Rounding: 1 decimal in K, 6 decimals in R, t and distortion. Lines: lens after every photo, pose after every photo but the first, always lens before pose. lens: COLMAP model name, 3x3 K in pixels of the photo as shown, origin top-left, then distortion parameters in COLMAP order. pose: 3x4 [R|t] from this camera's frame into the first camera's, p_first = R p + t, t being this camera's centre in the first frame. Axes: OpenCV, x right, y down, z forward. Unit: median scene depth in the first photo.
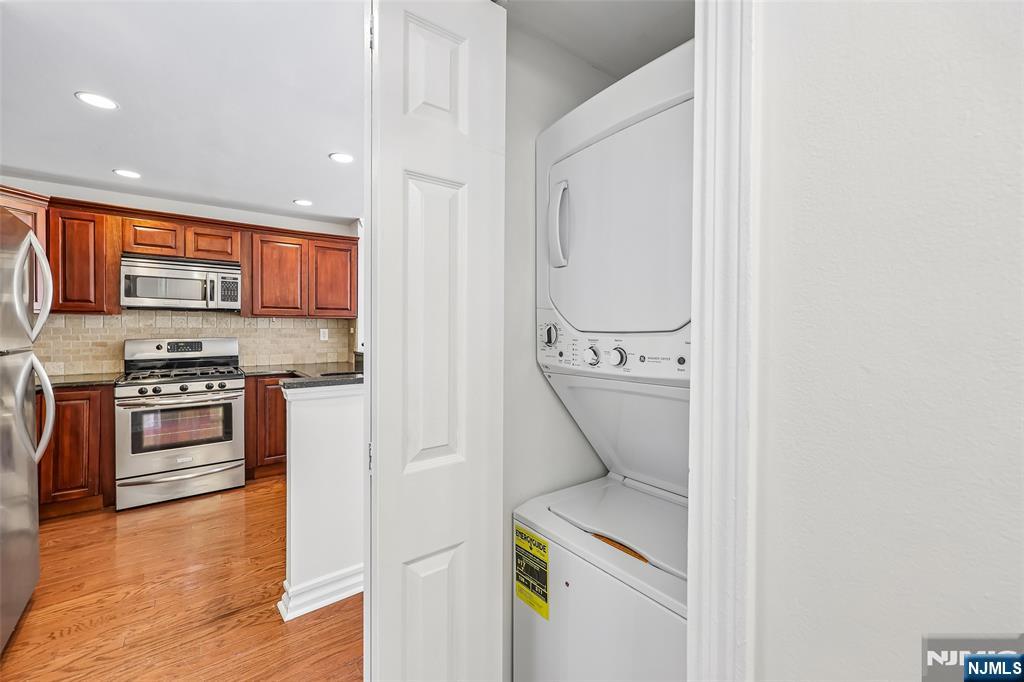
lens RADIAL K [[450.6, 0, 538.5], [0, 450.6, 330.3], [0, 0, 1]] dist [0.002225, 0.000080]
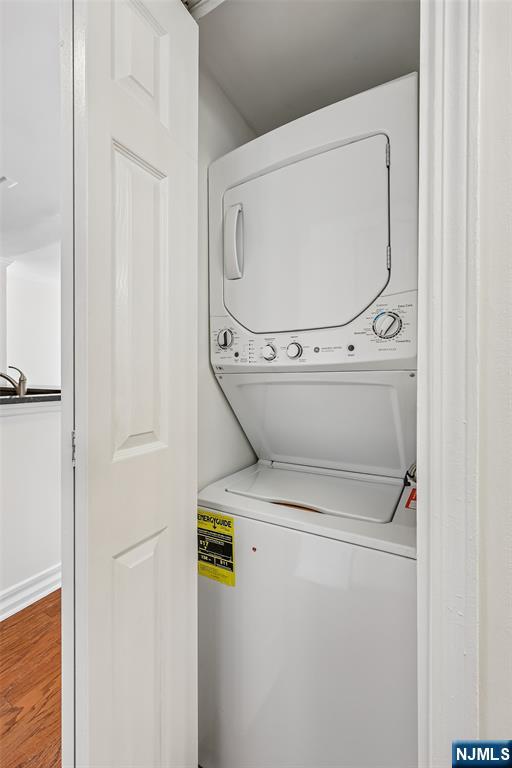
lens RADIAL K [[337.9, 0, 276.6], [0, 337.9, 375.3], [0, 0, 1]] dist [0.002225, 0.000080]
pose [[0.919681, -0.017931, 0.392257, -0.101146], [0.021905, 0.999744, -0.005658, 0.058242], [-0.392055, 0.013796, 0.919838, 0.082500]]
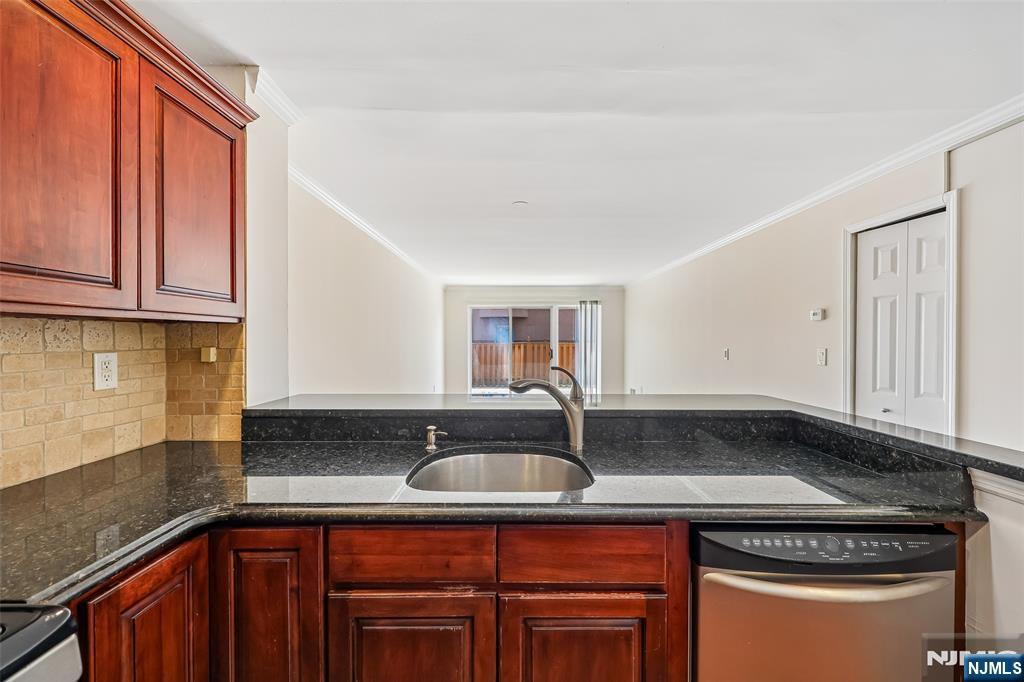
lens RADIAL K [[417.0, 0, 512.0], [0, 417.0, 341.0], [0, 0, 1]] dist [0.003162, 0.000322]
pose [[0.607143, -0.009952, 0.794531, -0.800174], [0.007228, 0.999949, 0.007003, -0.017356], [-0.794560, 0.001491, 0.607184, 0.878618]]
